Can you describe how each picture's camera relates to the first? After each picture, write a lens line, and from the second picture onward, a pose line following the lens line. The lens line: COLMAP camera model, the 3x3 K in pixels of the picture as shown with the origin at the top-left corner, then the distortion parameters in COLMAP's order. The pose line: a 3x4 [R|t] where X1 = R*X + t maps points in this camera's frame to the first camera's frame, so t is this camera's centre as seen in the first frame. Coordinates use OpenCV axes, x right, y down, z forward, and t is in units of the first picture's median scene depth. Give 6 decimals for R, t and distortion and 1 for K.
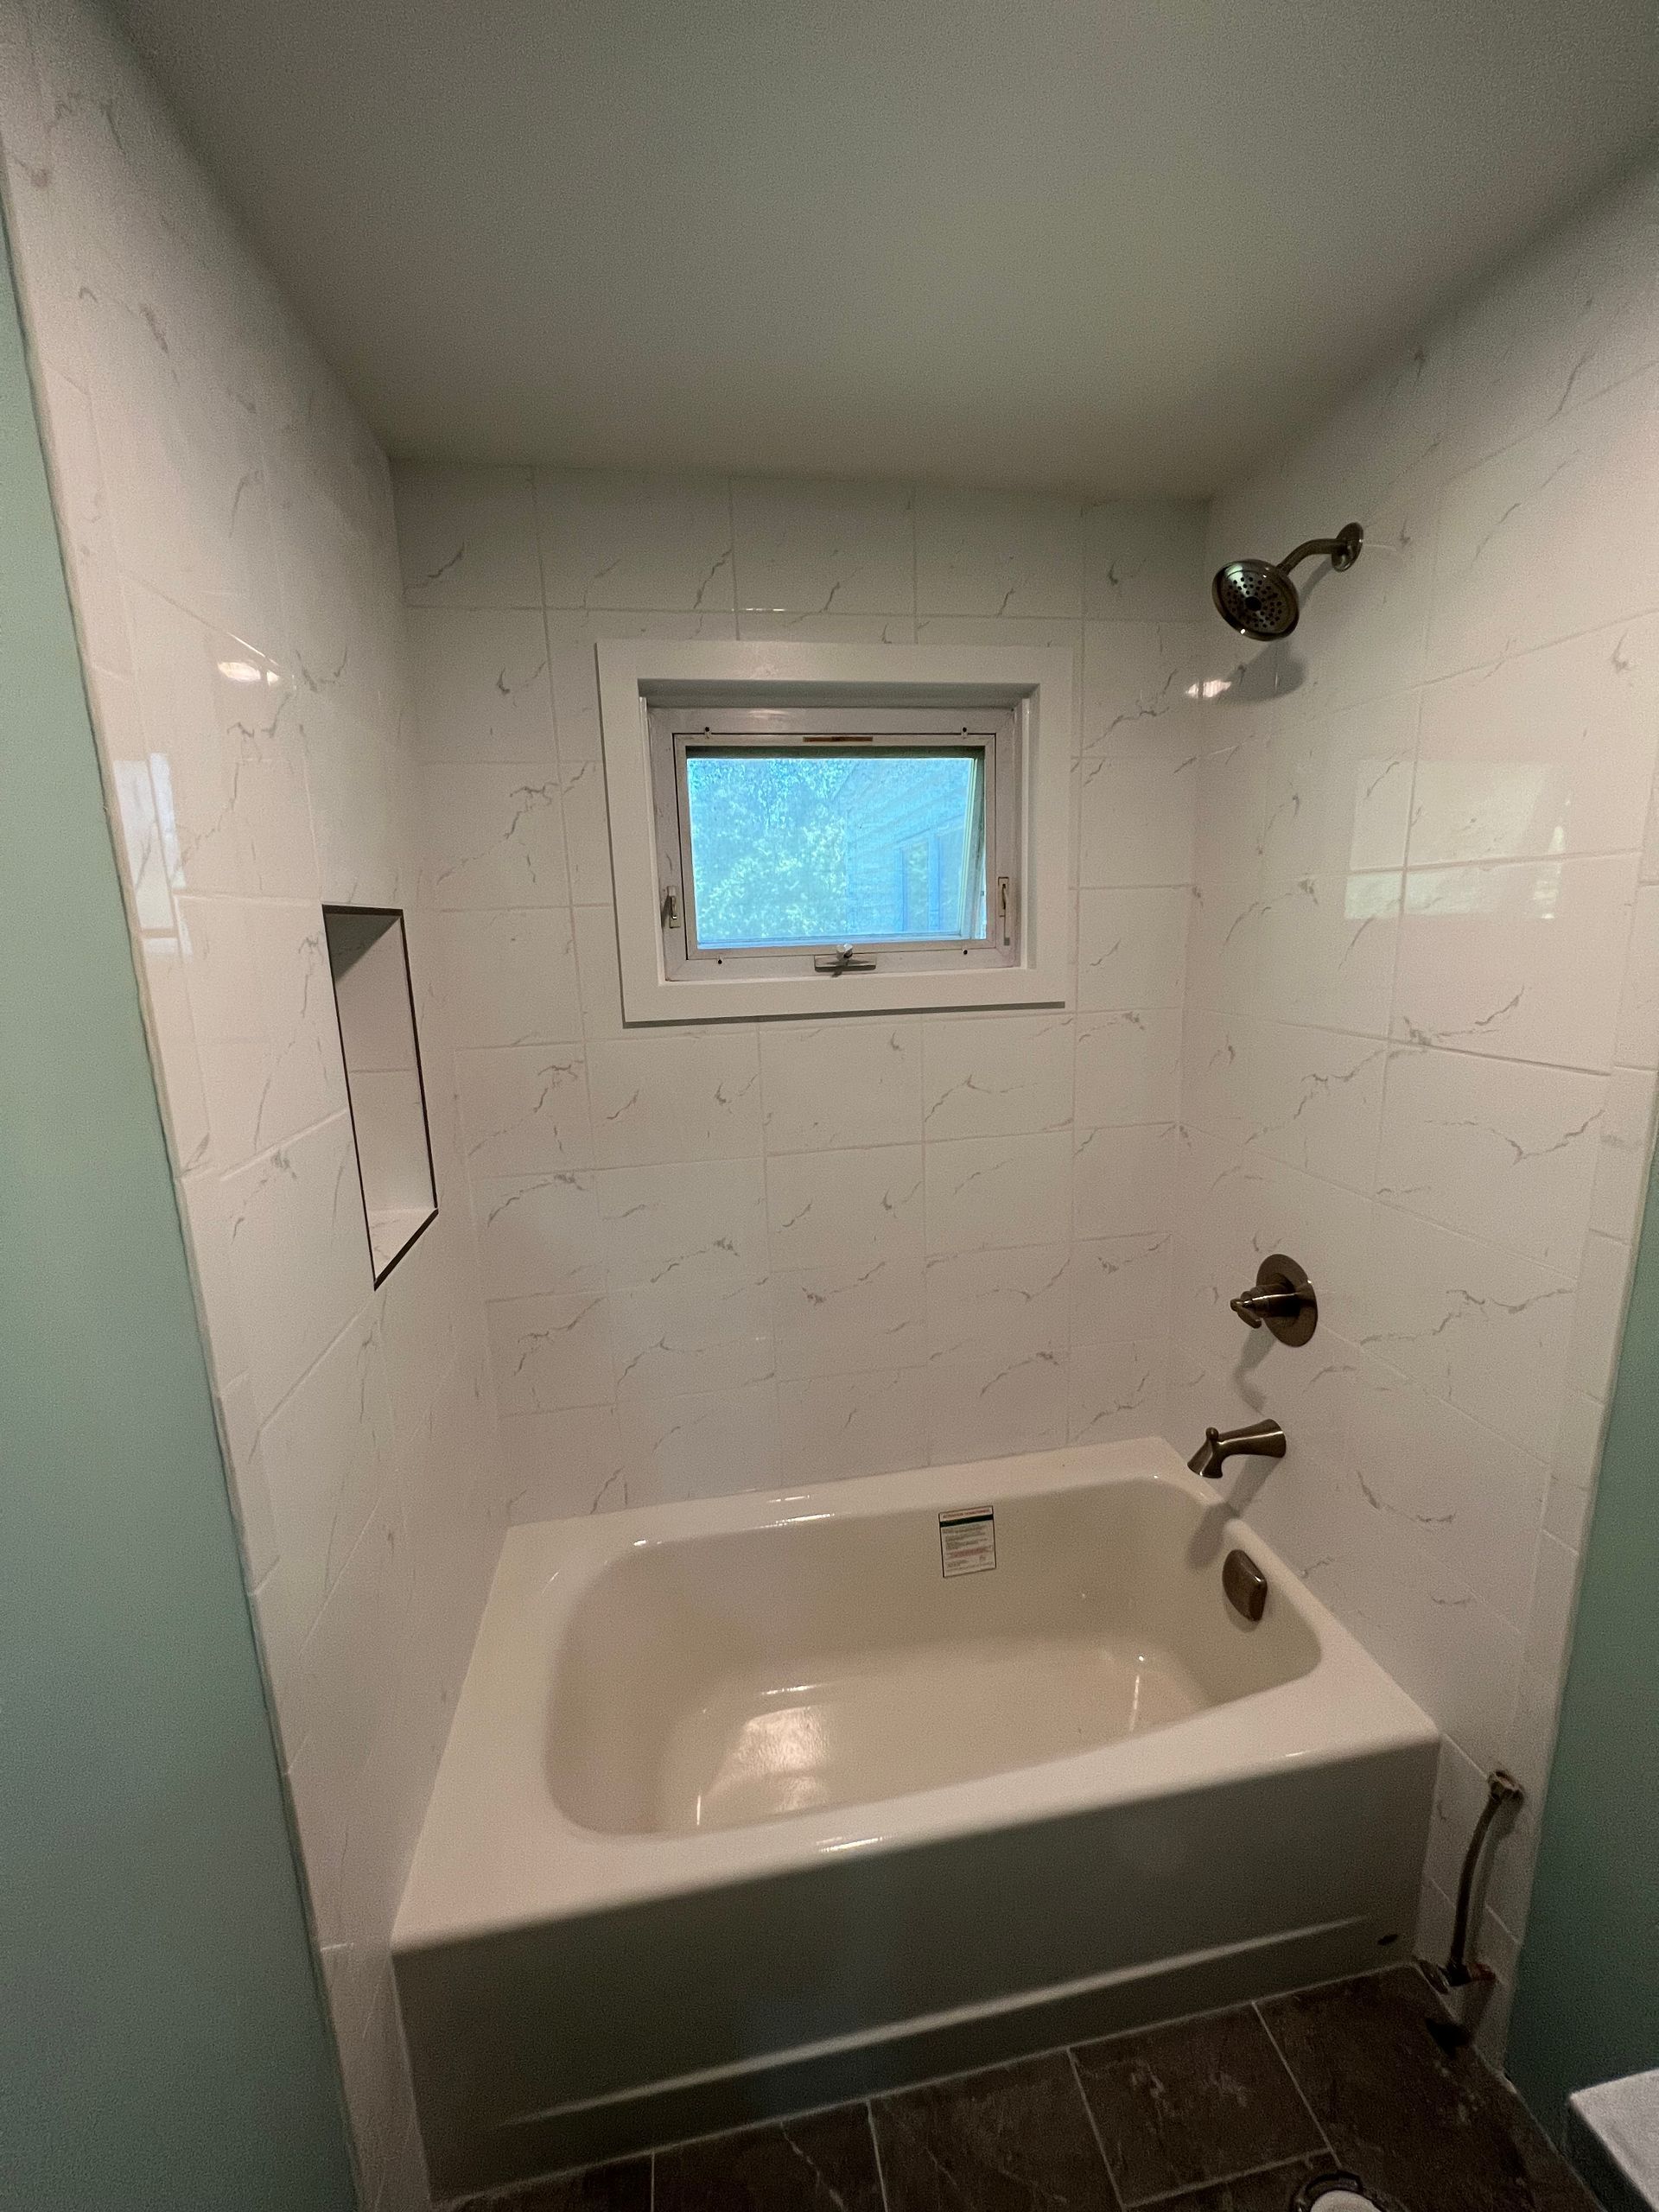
lens RADIAL K [[879.3, 0, 832.5], [0, 879.3, 1102.5], [0, 0, 1]] dist [-0.001597, 0.000227]
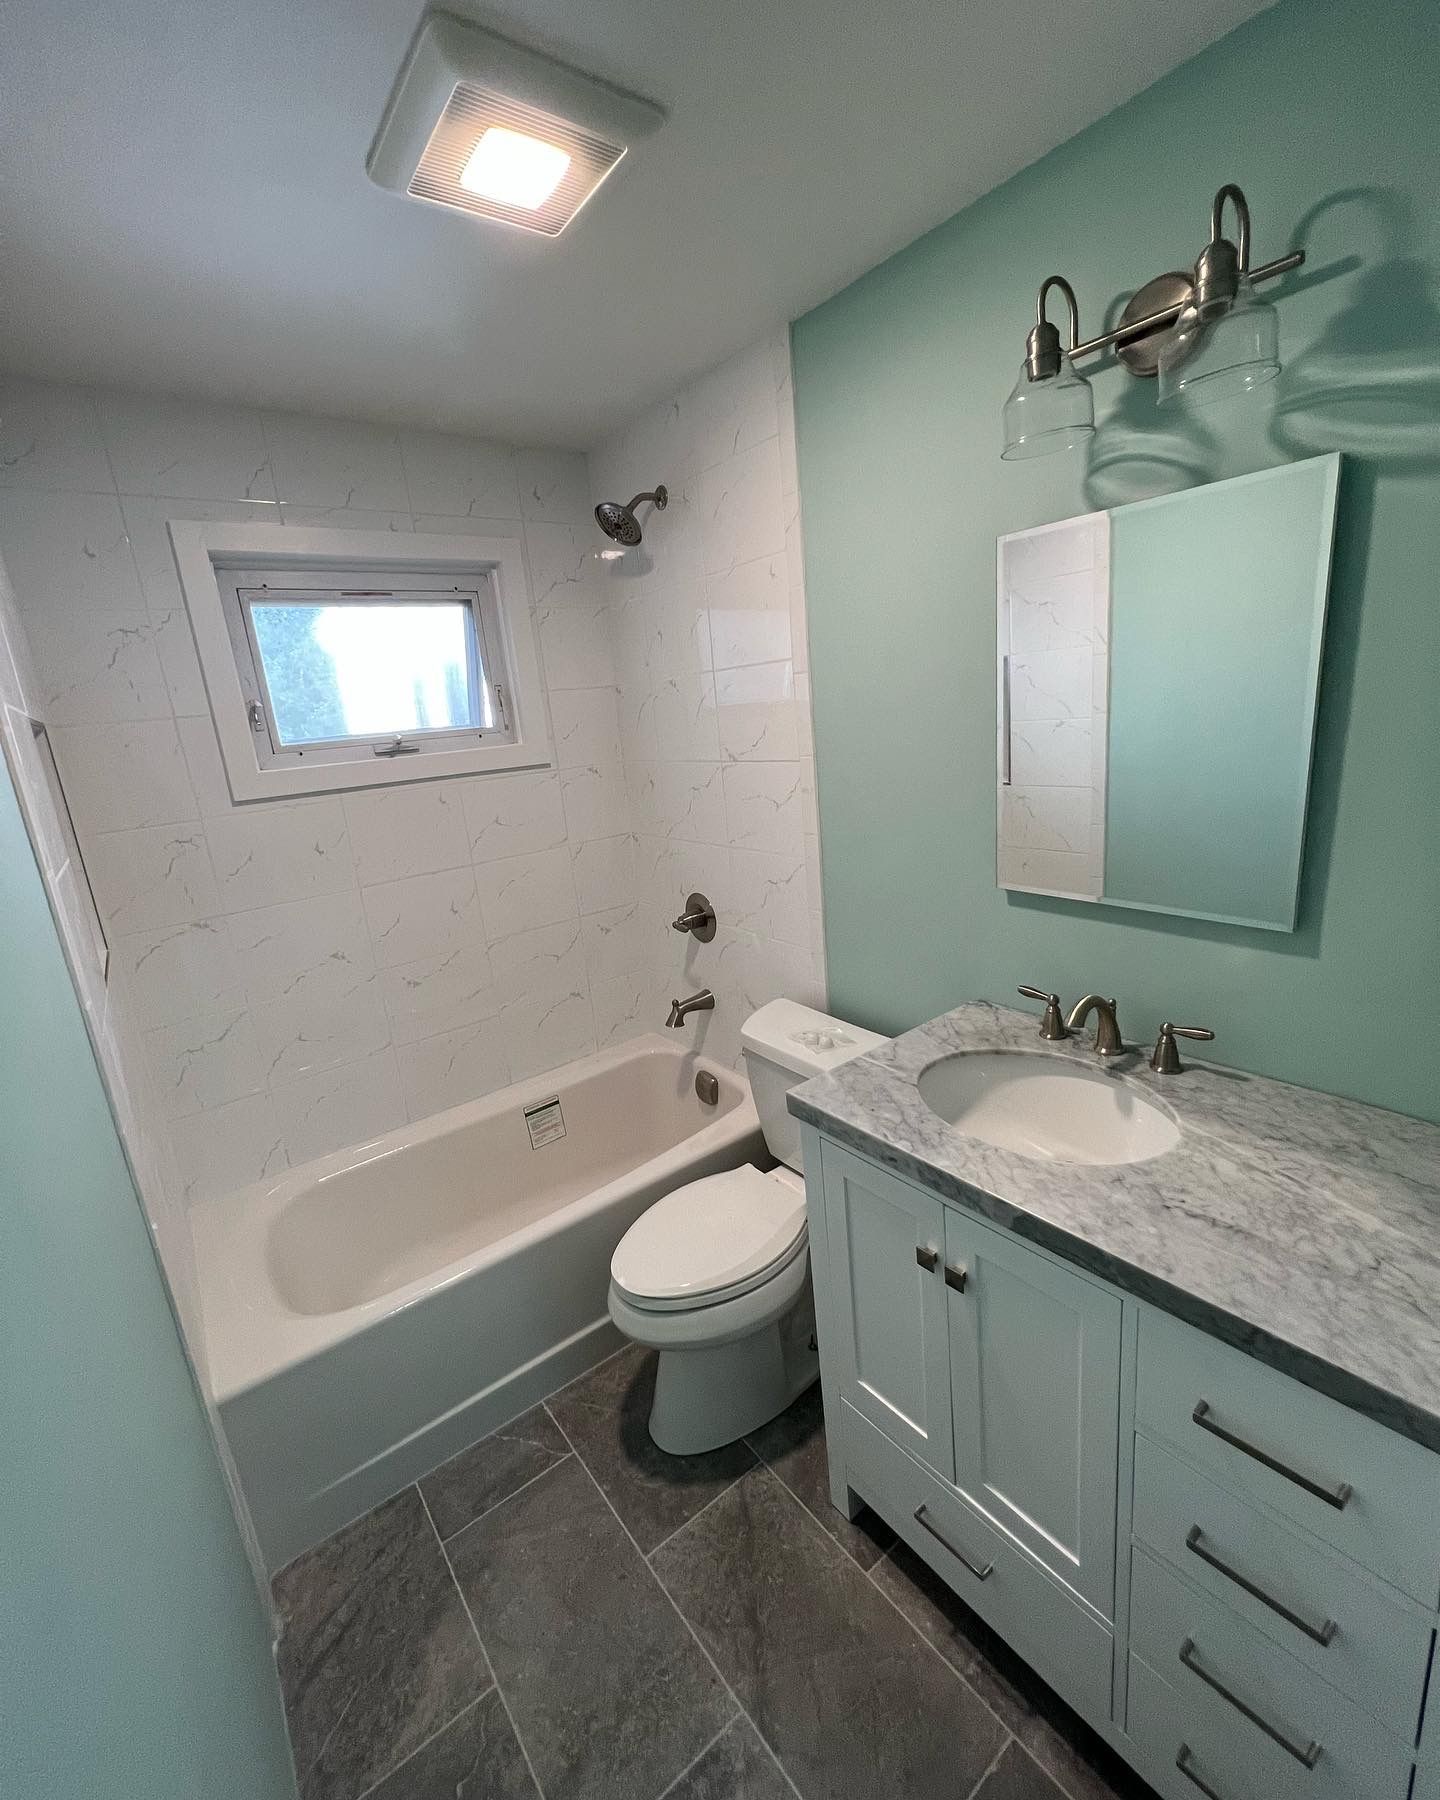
lens RADIAL K [[768.8, 0, 718.9], [0, 768.8, 892.3], [0, 0, 1]] dist [0.000898, -0.000119]
pose [[0.883981, -0.155794, 0.440802, -0.120454], [0.154265, 0.987237, 0.039561, 0.115120], [-0.441339, 0.033029, 0.896732, -0.388690]]
